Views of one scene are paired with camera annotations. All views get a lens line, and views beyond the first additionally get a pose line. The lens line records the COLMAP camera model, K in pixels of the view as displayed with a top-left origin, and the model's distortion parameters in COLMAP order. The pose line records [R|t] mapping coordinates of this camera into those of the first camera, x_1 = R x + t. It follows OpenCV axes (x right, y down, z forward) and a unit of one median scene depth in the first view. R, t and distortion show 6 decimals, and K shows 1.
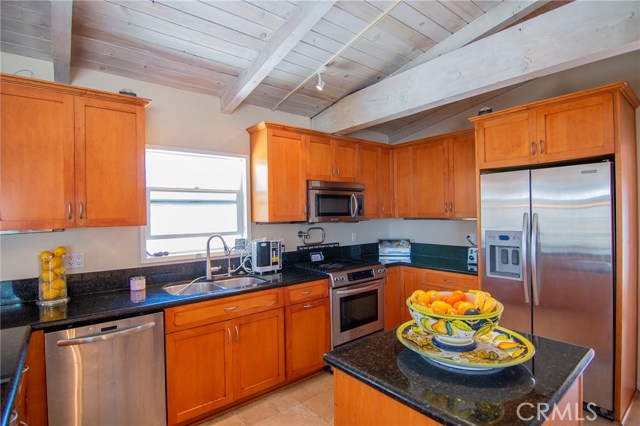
lens RADIAL K [[326.3, 0, 317.9], [0, 326.3, 212.2], [0, 0, 1]] dist [-0.013176, -0.004369]
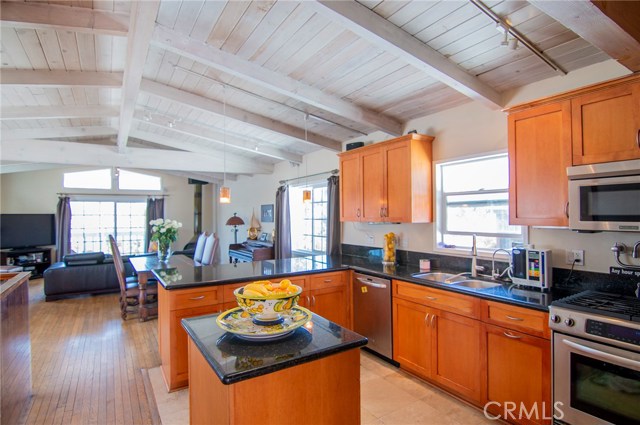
lens RADIAL K [[326.3, 0, 321.1], [0, 326.3, 215.8], [0, 0, 1]] dist [-0.013176, -0.004369]
pose [[-0.110110, 0.021796, -0.993680, 0.758055], [0.015324, 0.999678, 0.020230, -0.020012], [0.993801, -0.012999, -0.110408, 0.617384]]
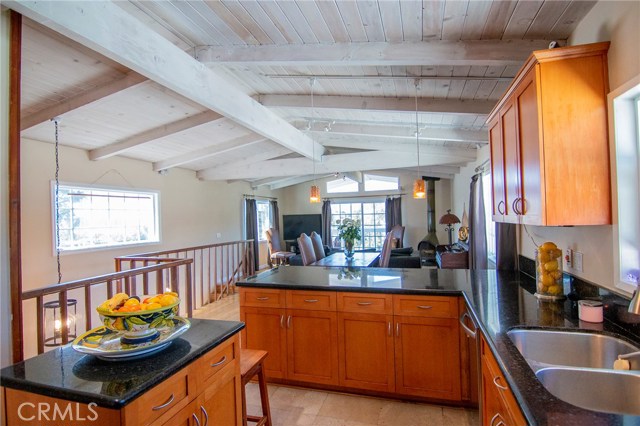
lens RADIAL K [[326.3, 0, 324.8], [0, 326.3, 213.8], [0, 0, 1]] dist [-0.013176, -0.004369]
pose [[-0.817999, 0.035506, -0.574122, 0.234312], [0.045549, 0.998957, -0.003119, -0.004305], [0.573413, -0.028702, -0.818764, 1.067463]]
